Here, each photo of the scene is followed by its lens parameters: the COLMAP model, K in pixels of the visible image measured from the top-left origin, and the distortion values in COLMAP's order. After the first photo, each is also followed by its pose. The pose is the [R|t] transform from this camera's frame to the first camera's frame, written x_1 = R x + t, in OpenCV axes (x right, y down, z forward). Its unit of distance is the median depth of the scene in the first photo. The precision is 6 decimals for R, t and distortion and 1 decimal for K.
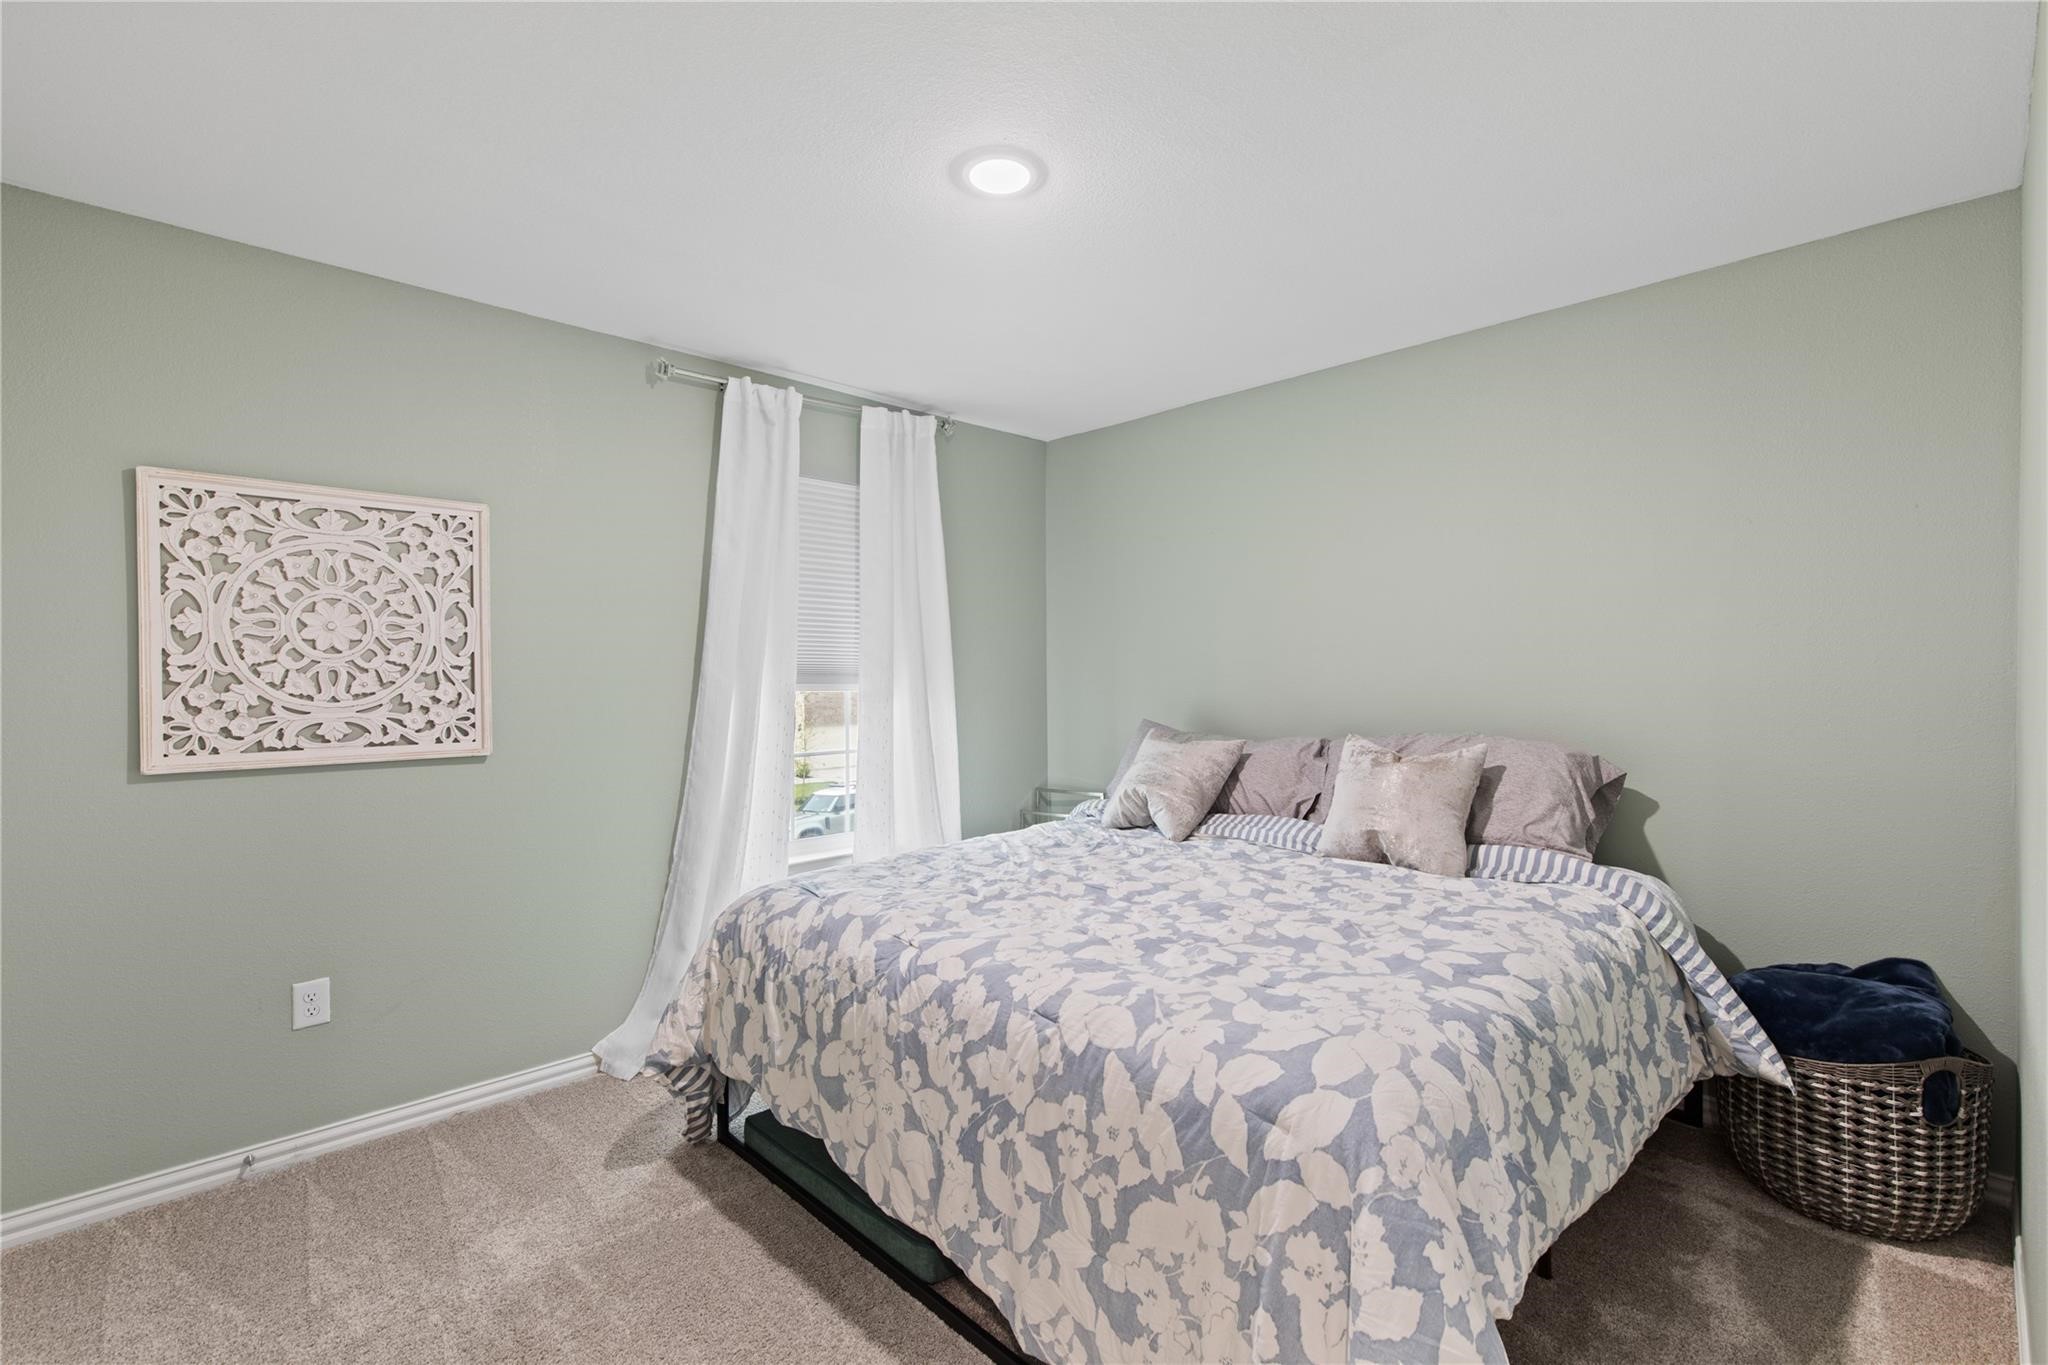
lens RADIAL K [[923.2, 0, 1024.6], [0, 923.2, 691.7], [0, 0, 1]] dist [0.006832, -0.001146]
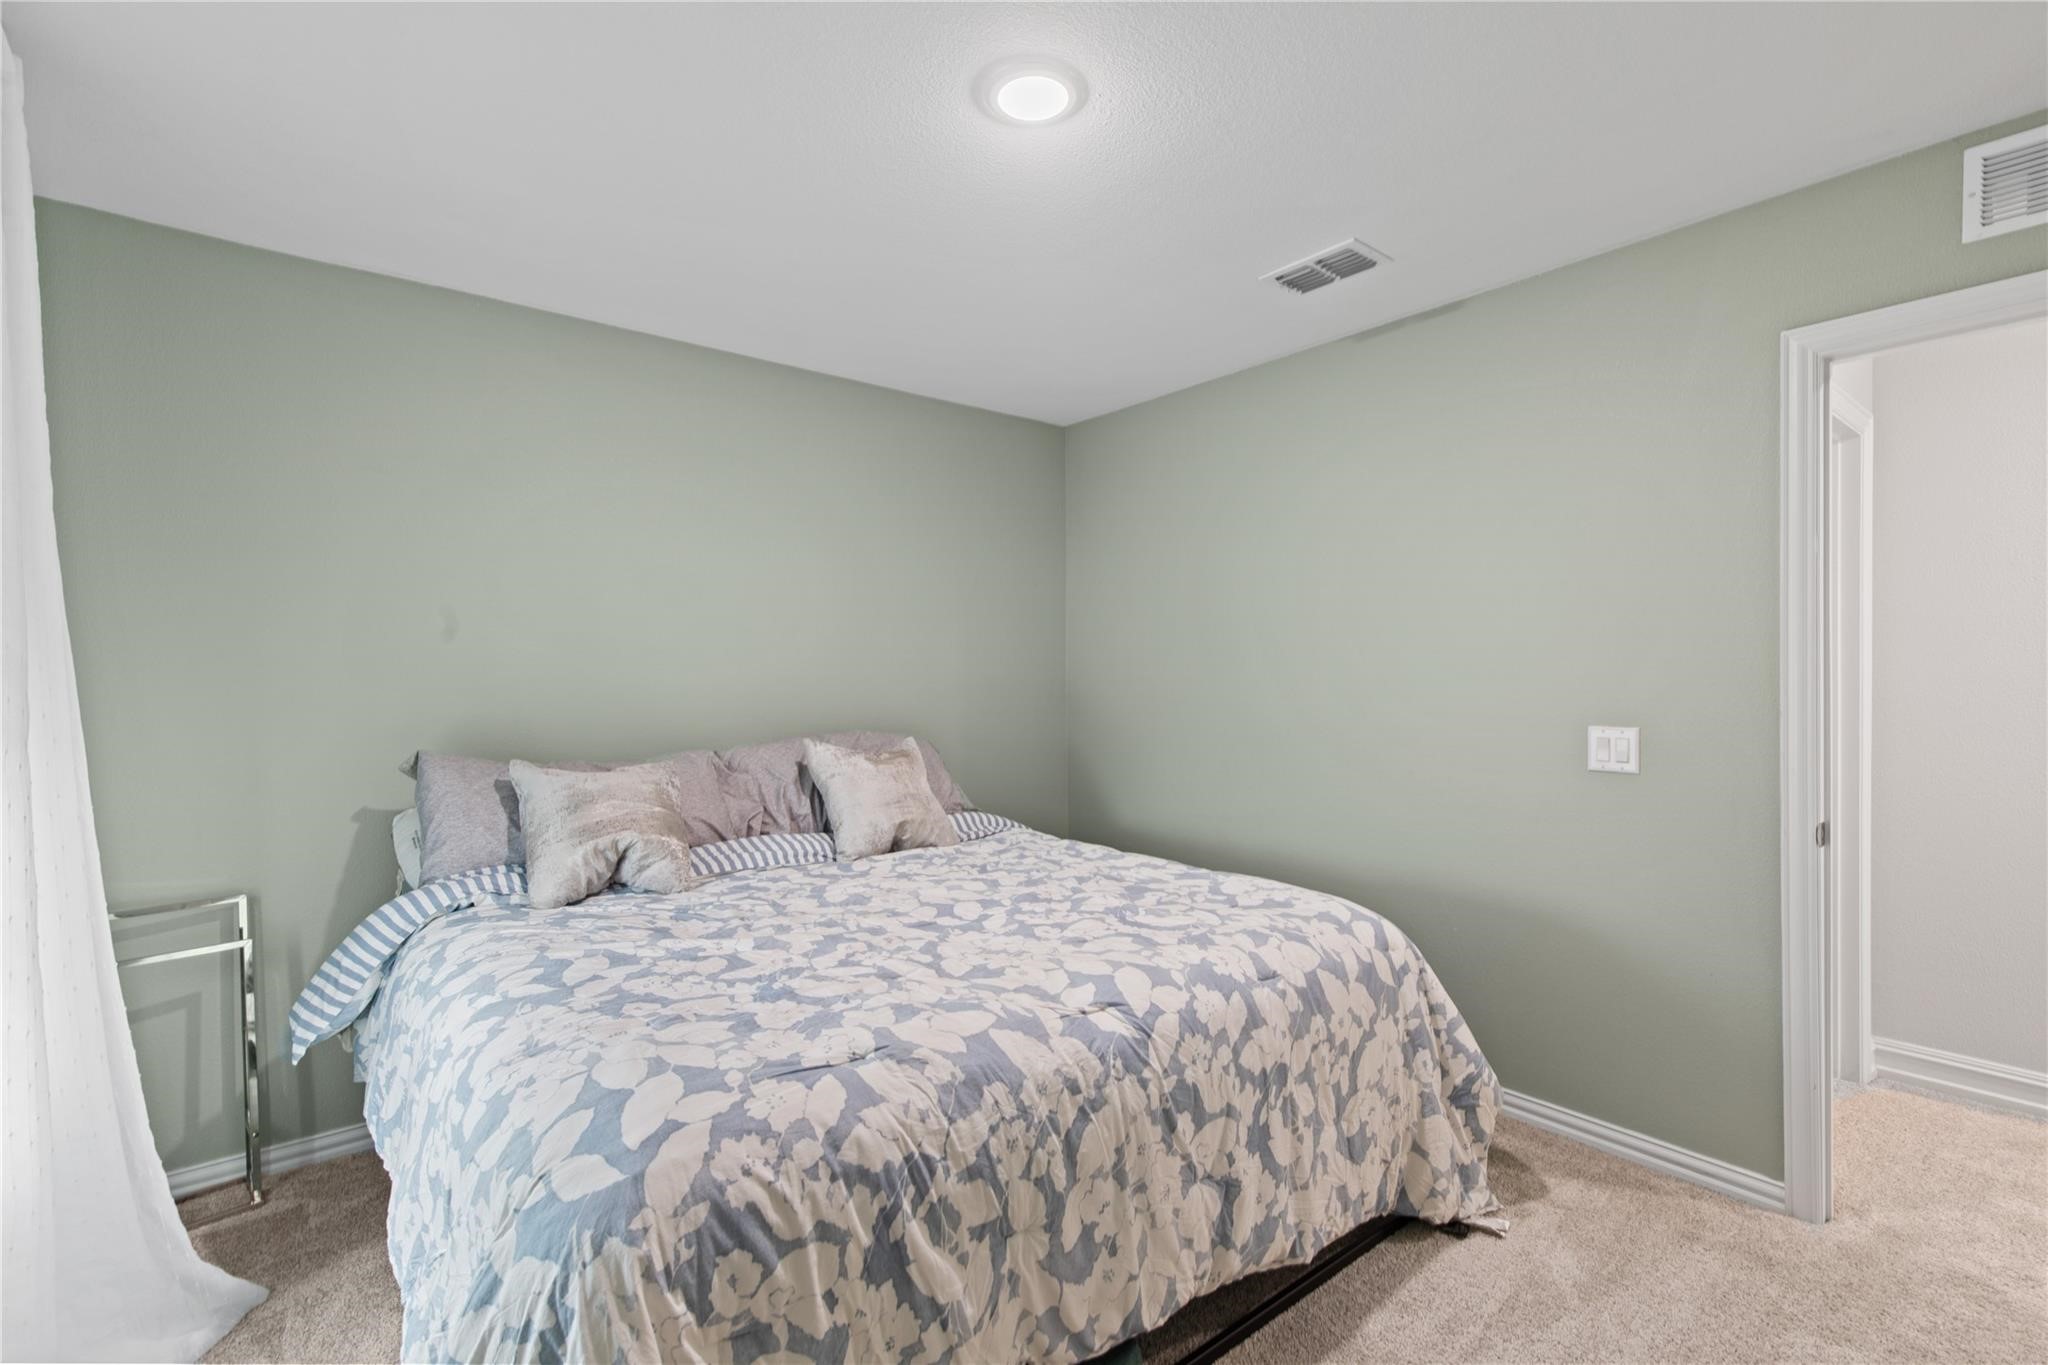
lens RADIAL K [[923.2, 0, 1024.1], [0, 923.2, 672.8], [0, 0, 1]] dist [0.006832, -0.001146]
pose [[0.084060, 0.003362, 0.996455, -1.082376], [0.019085, 0.999805, -0.004984, -0.025522], [-0.996278, 0.019436, 0.083979, 1.131254]]
